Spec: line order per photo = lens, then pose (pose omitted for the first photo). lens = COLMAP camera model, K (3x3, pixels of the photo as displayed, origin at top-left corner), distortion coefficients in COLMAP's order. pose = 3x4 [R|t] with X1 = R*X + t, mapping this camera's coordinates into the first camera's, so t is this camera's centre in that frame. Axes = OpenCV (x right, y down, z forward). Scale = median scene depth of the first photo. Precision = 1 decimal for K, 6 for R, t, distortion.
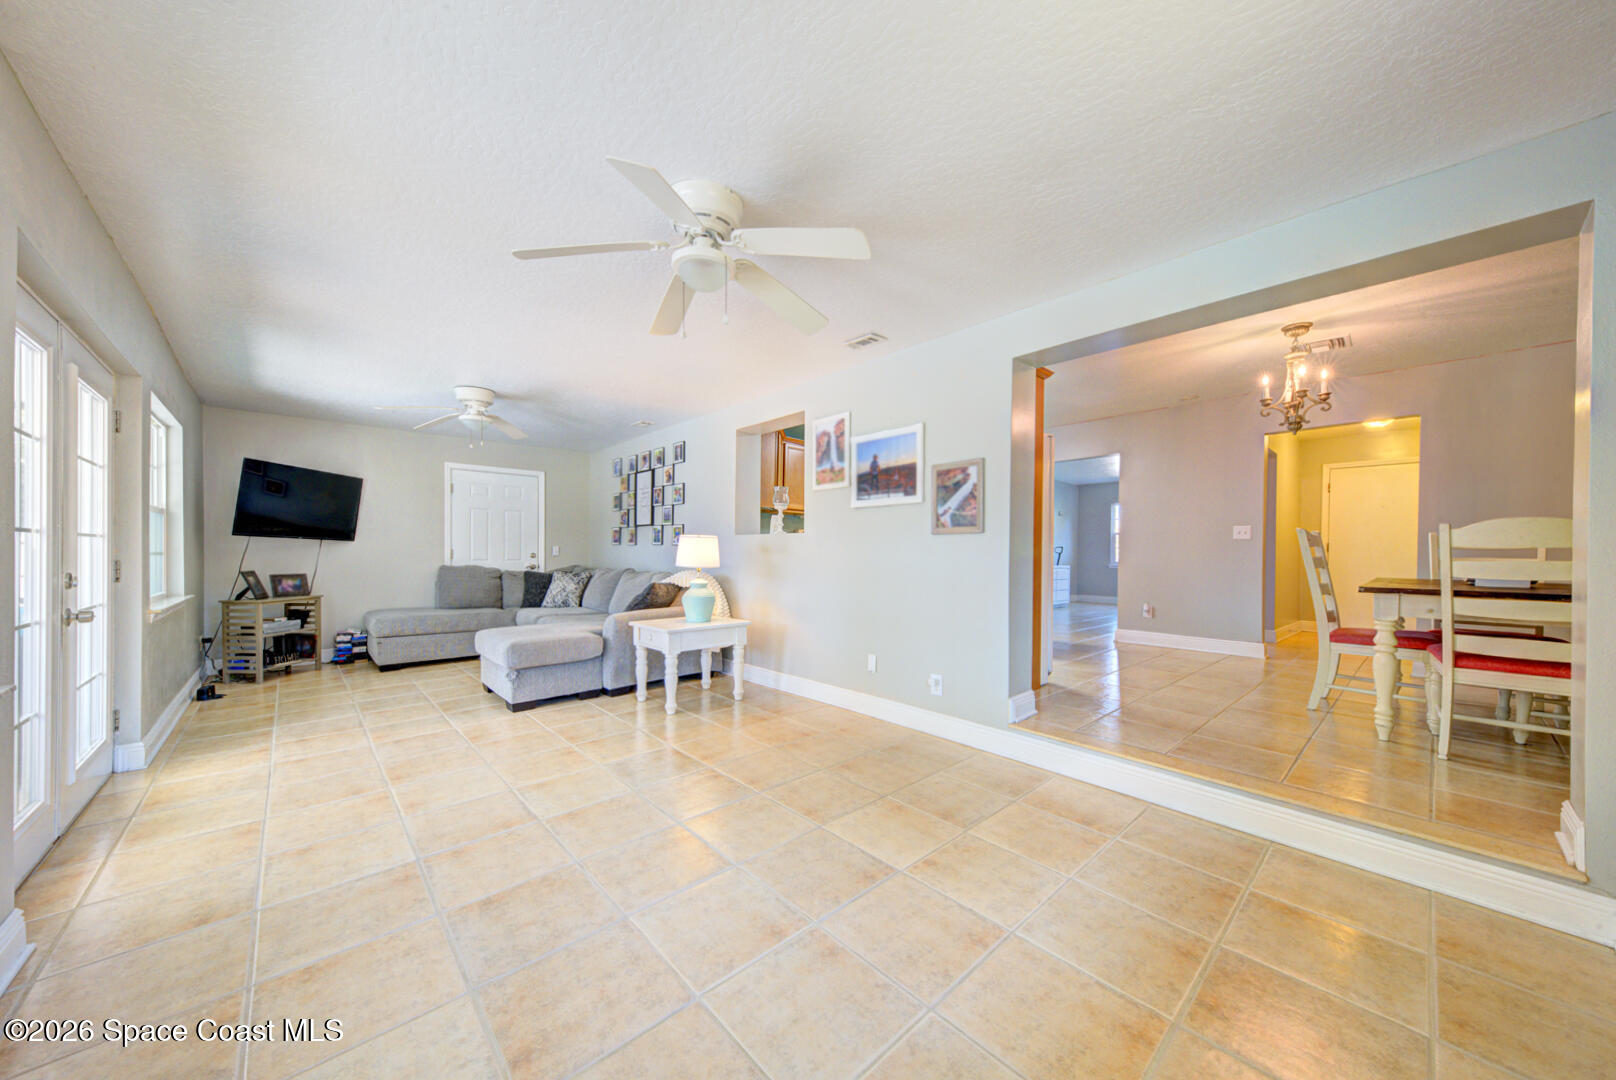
lens RADIAL K [[558.0, 0, 808.3], [0, 558.0, 555.6], [0, 0, 1]] dist [0.023186, -0.000248]
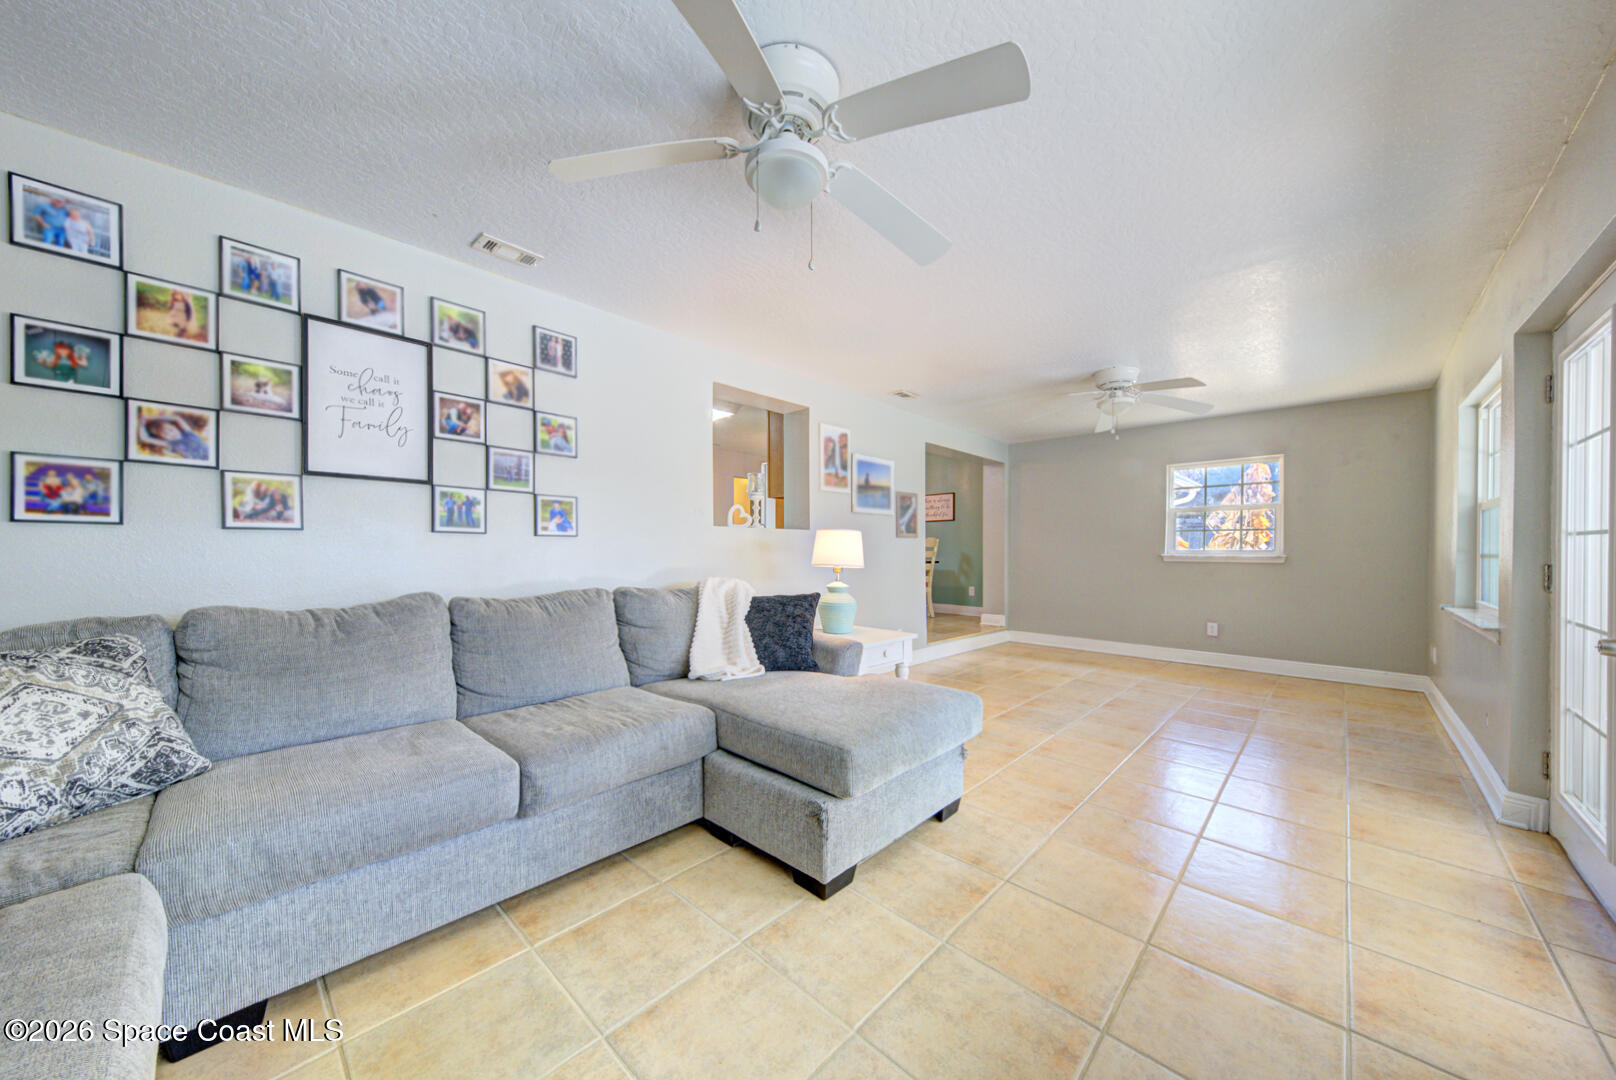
lens RADIAL K [[558.0, 0, 808.3], [0, 558.0, 555.6], [0, 0, 1]] dist [0.023186, -0.000248]
pose [[-0.071963, -0.013197, 0.997320, -1.089179], [0.005298, 0.999893, 0.013614, -0.009501], [-0.997393, 0.006264, -0.071885, 1.167624]]
